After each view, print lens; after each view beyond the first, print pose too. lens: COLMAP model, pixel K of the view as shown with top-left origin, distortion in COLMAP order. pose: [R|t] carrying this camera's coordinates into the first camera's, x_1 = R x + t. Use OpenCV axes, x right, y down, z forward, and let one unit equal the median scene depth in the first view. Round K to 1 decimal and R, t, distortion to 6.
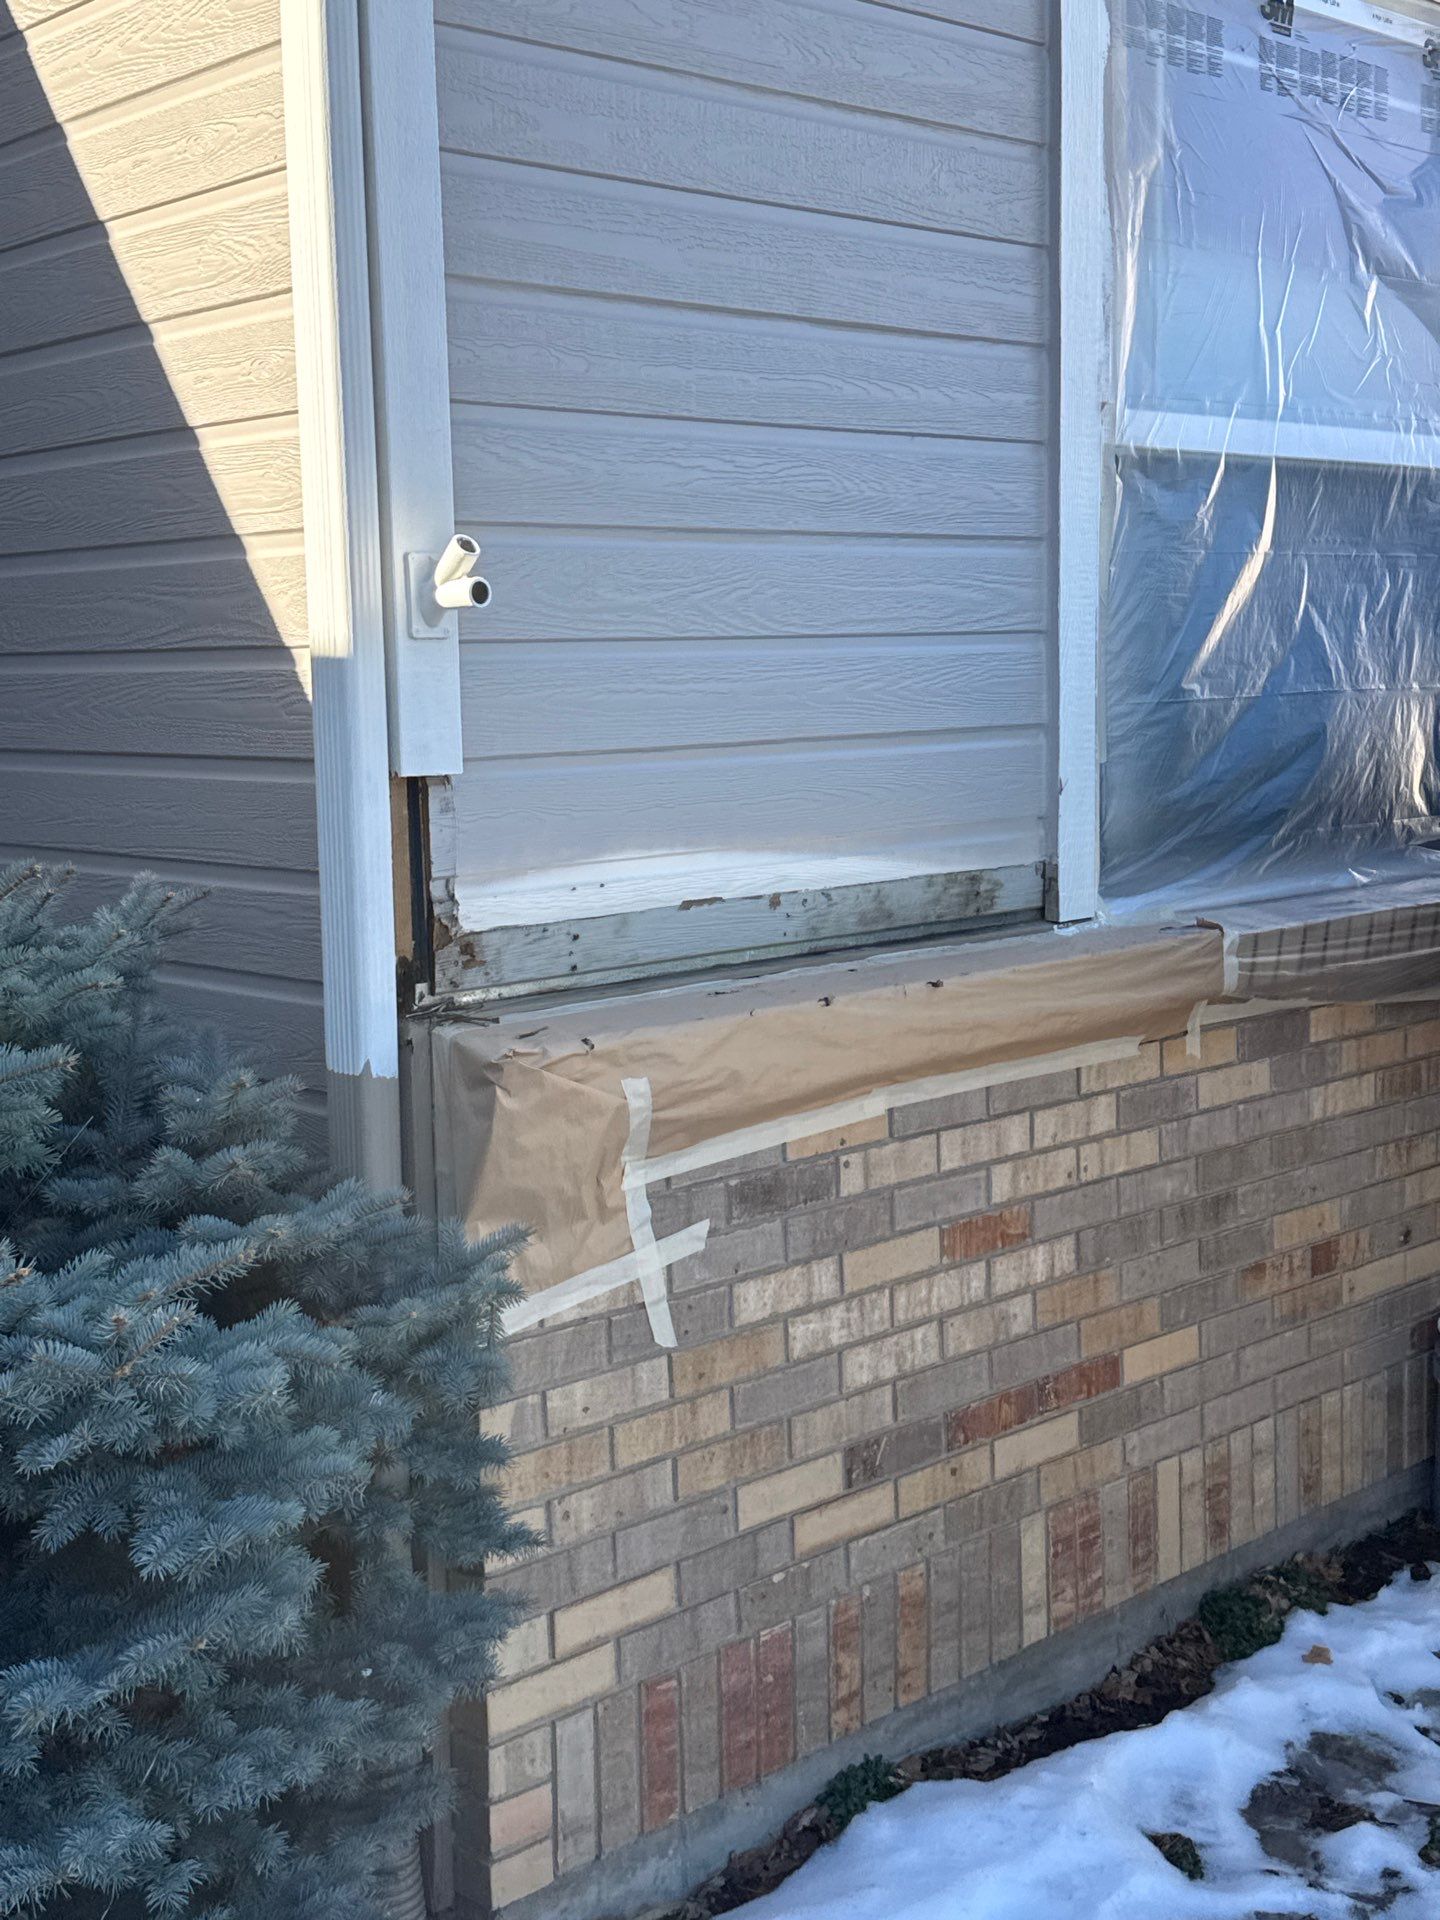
lens RADIAL K [[2339.9, 0, 718.0], [0, 2339.9, 958.6], [0, 0, 1]] dist [0.108035, 0.000000]
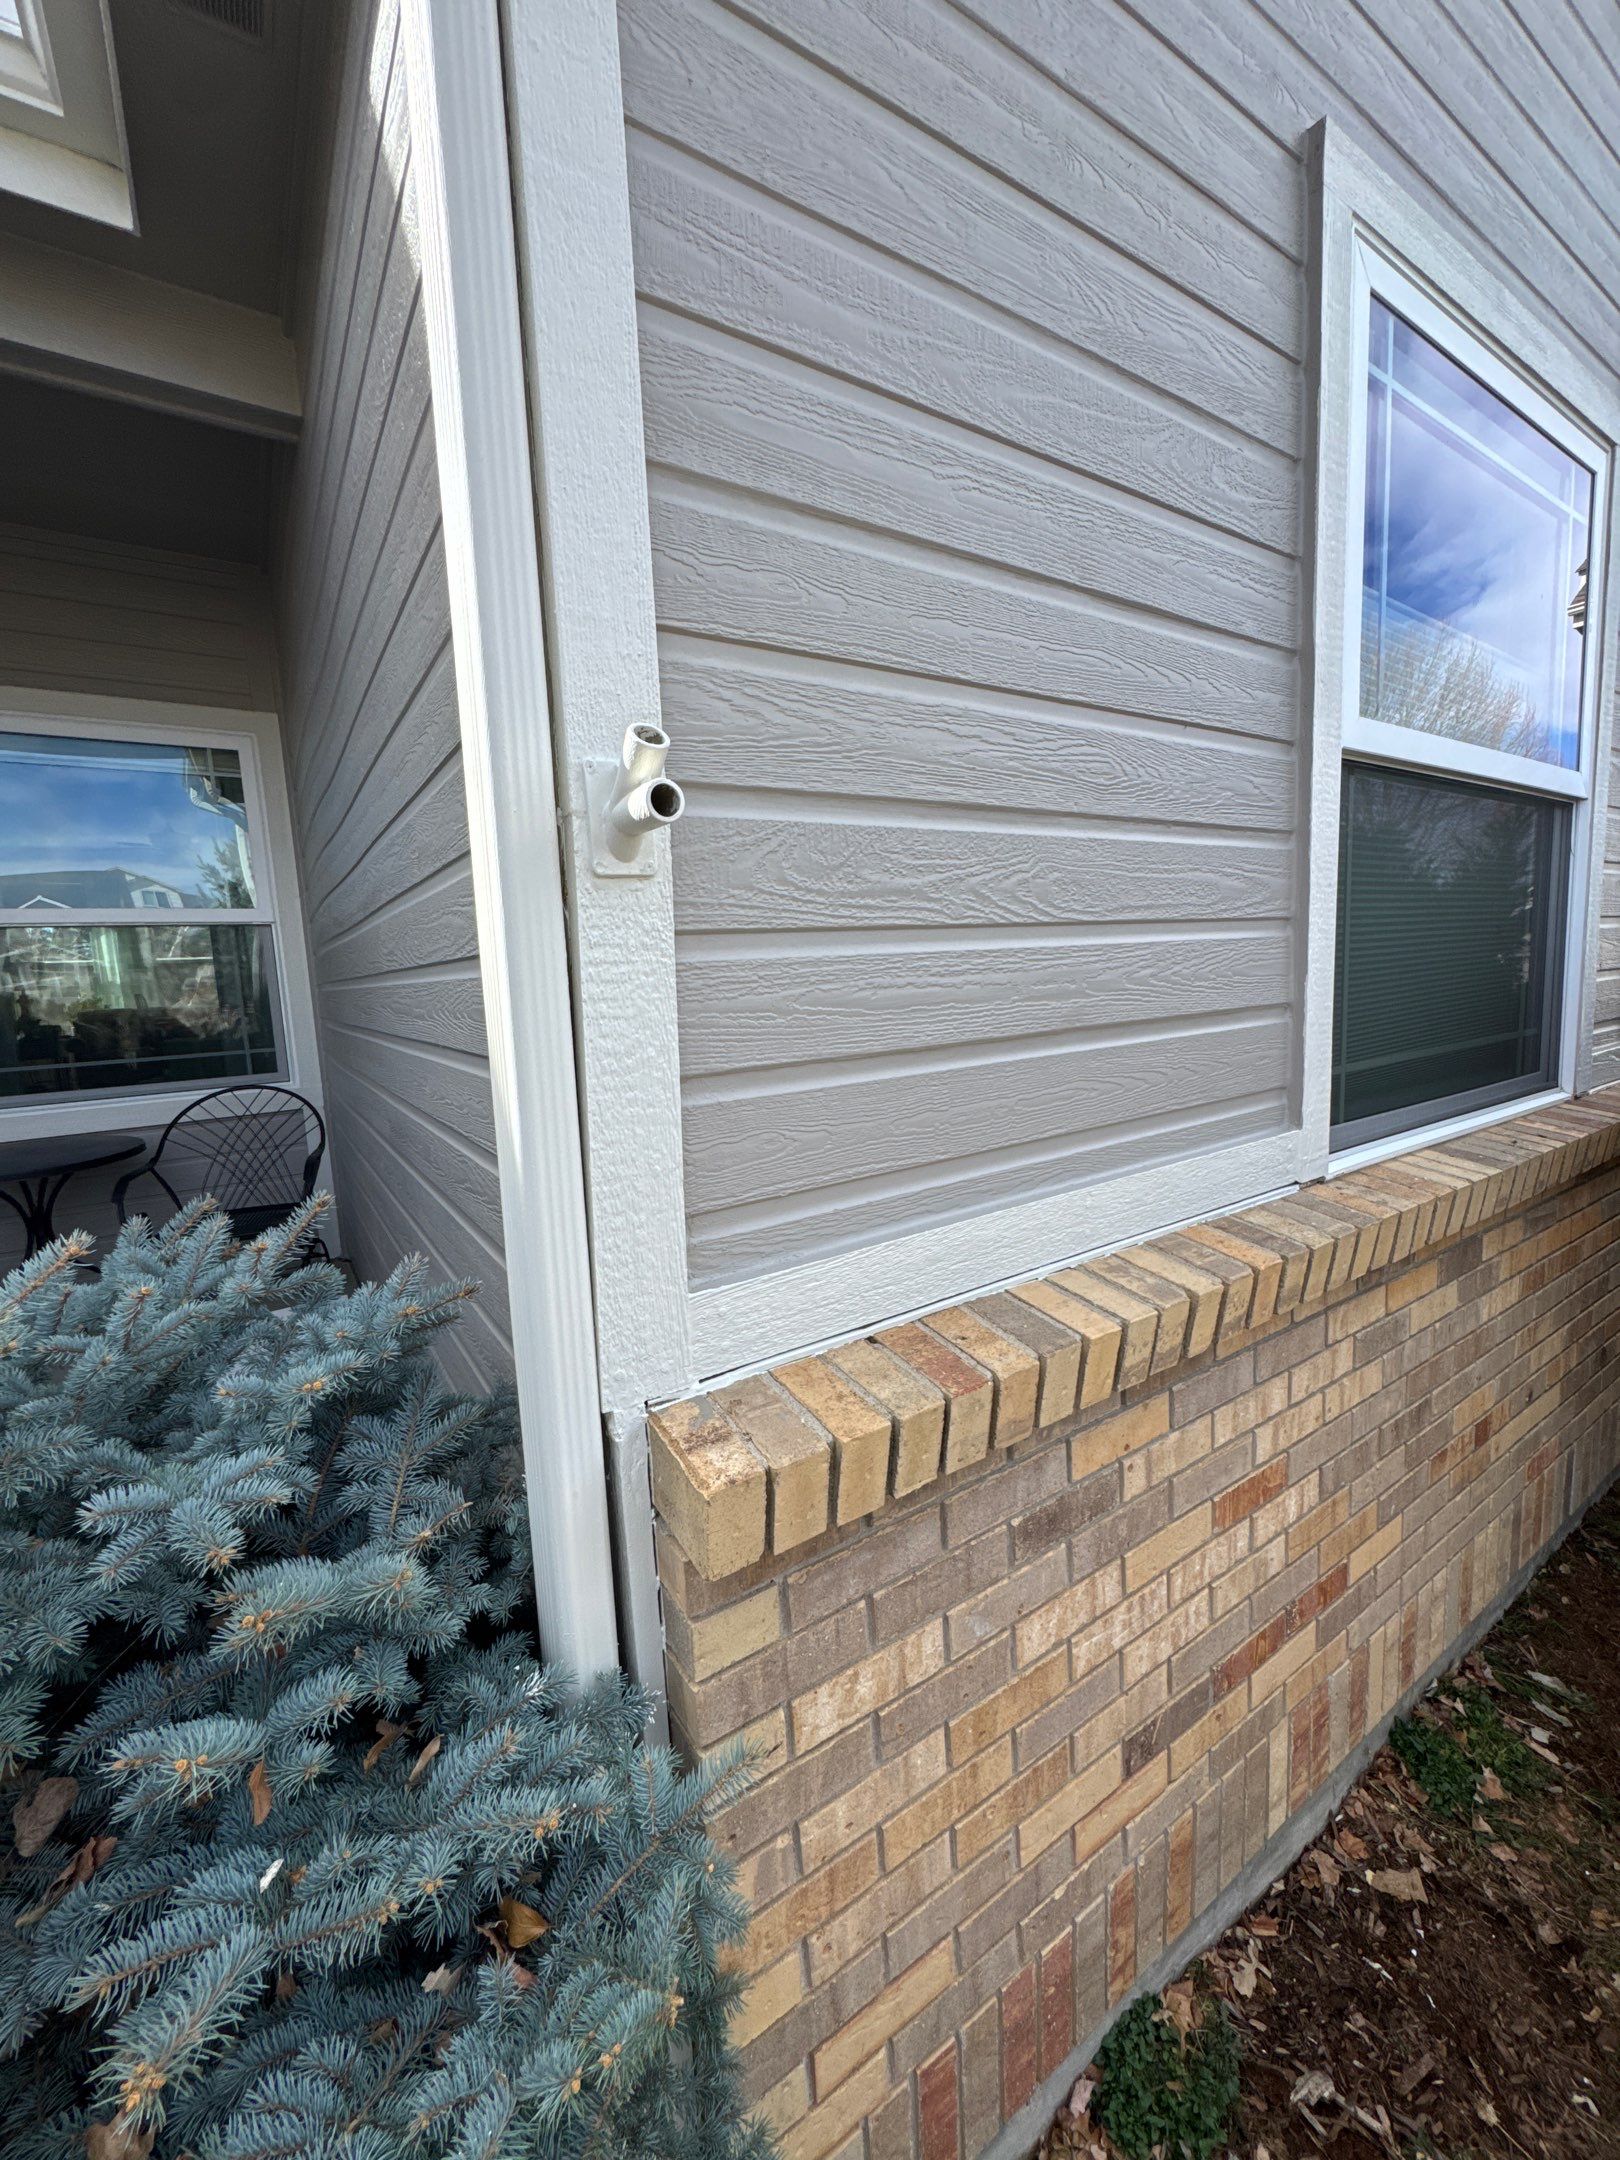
lens RADIAL K [[866.0, 0, 810.6], [0, 866.0, 1075.0], [0, 0, 1]] dist [-0.003901, -0.000171]
pose [[0.986158, -0.003990, -0.165757, -0.014843], [0.004509, 0.999986, 0.002755, -0.073017], [0.165744, -0.003464, 0.986163, 0.602783]]
